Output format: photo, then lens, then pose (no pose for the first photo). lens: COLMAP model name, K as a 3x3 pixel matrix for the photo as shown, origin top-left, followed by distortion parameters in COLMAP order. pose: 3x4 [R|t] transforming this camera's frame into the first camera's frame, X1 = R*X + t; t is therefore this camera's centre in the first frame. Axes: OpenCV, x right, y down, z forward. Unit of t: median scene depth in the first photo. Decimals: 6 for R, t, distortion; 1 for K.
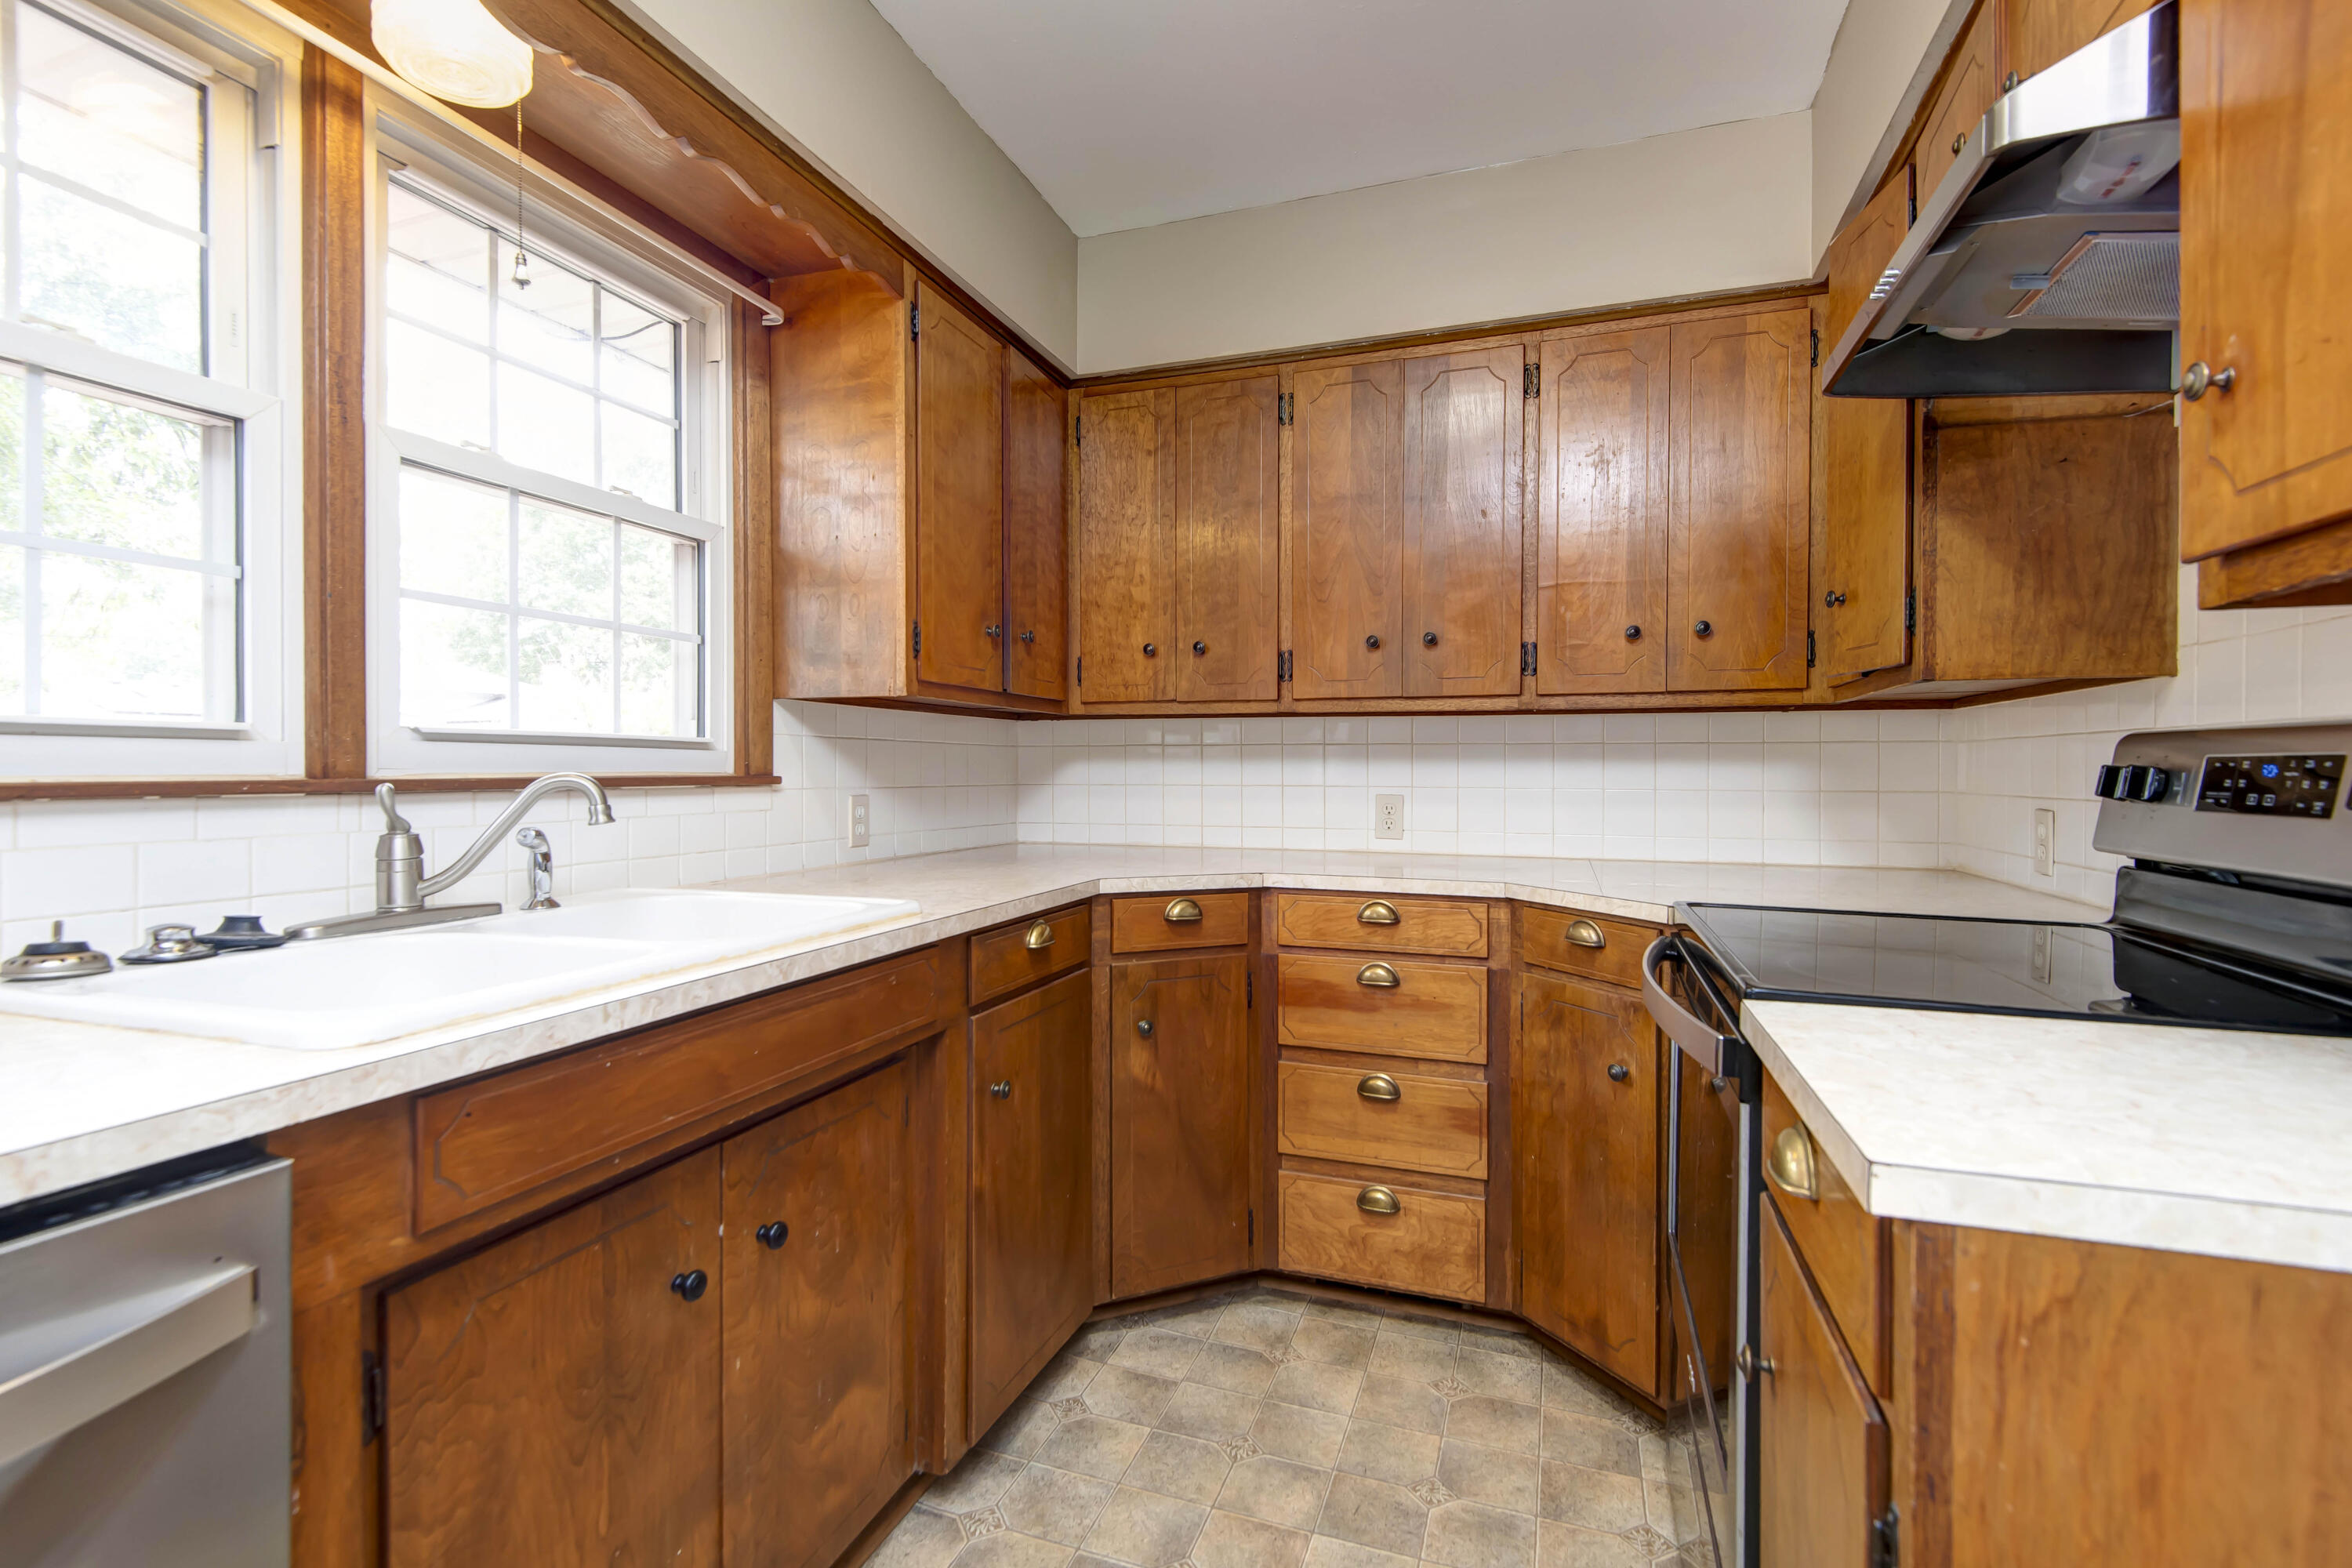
lens RADIAL K [[1080.7, 0, 1197.2], [0, 1080.7, 773.8], [0, 0, 1]] dist [0.023694, -0.008901]
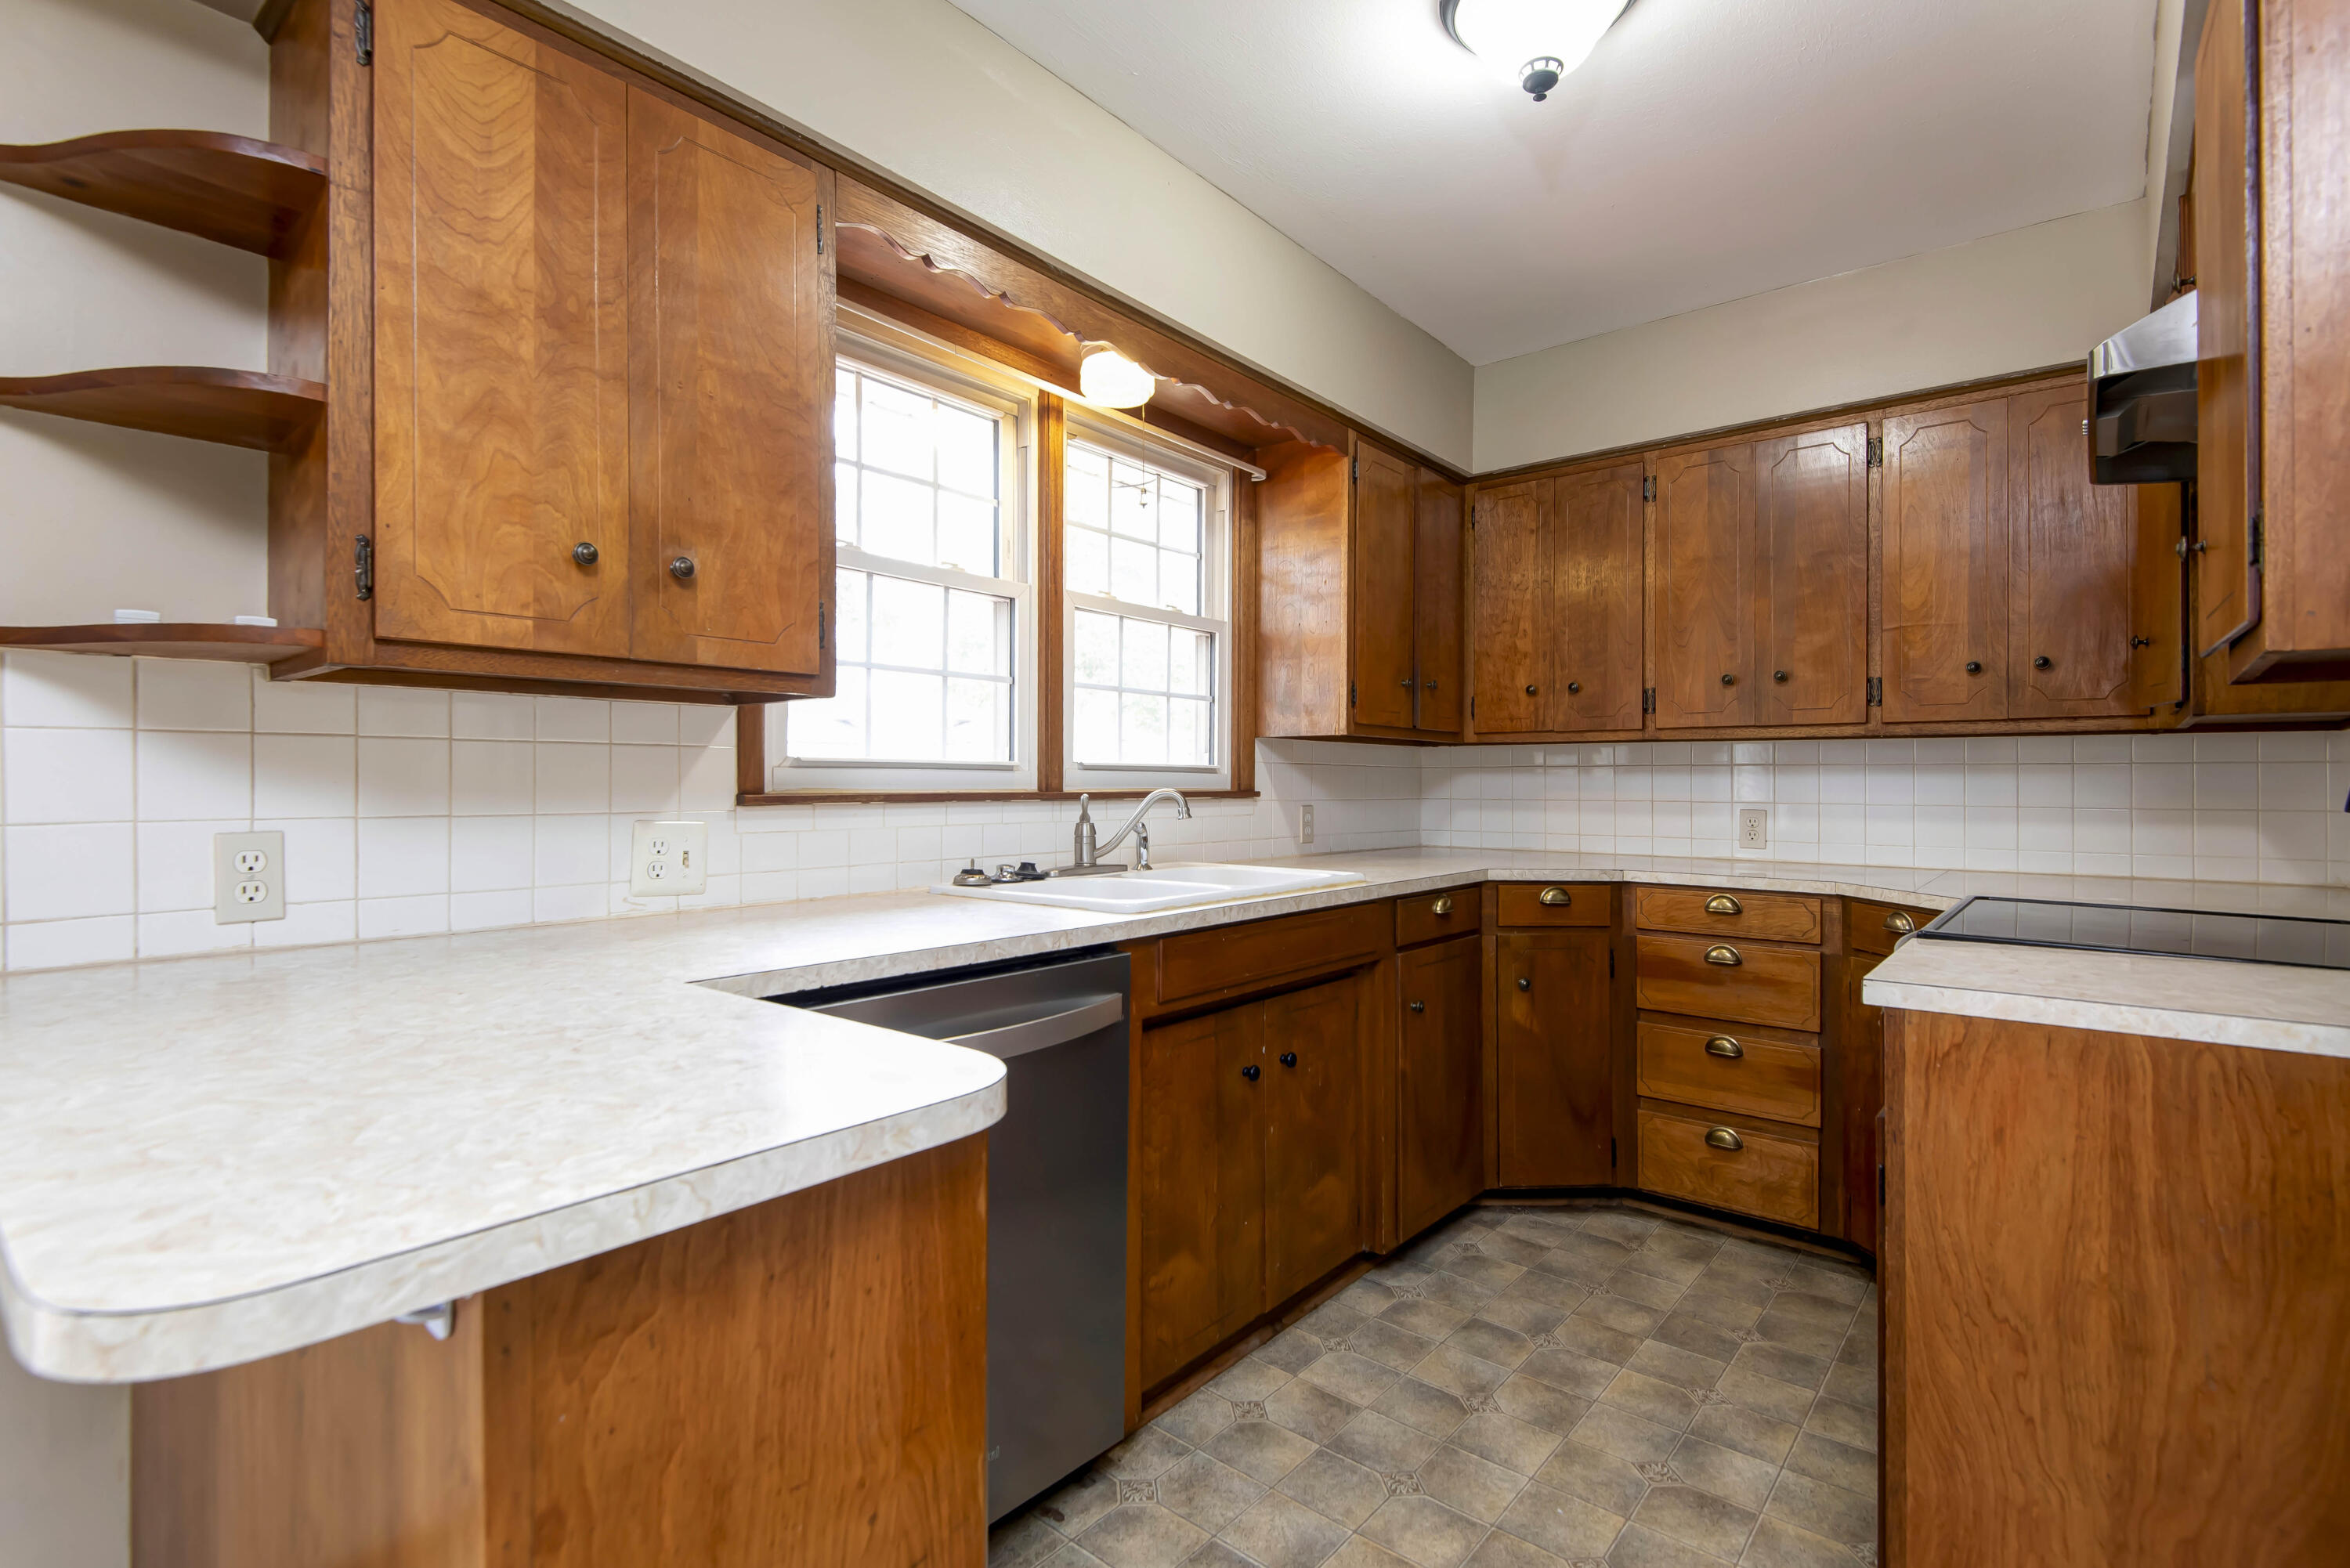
lens RADIAL K [[1079.7, 0, 1219.2], [0, 1079.7, 777.2], [0, 0, 1]] dist [0.023694, -0.008901]
pose [[0.942581, -0.000562, -0.333978, 0.044040], [-0.003342, 0.999933, -0.011115, -0.000120], [0.333961, 0.011593, 0.942515, -0.386610]]
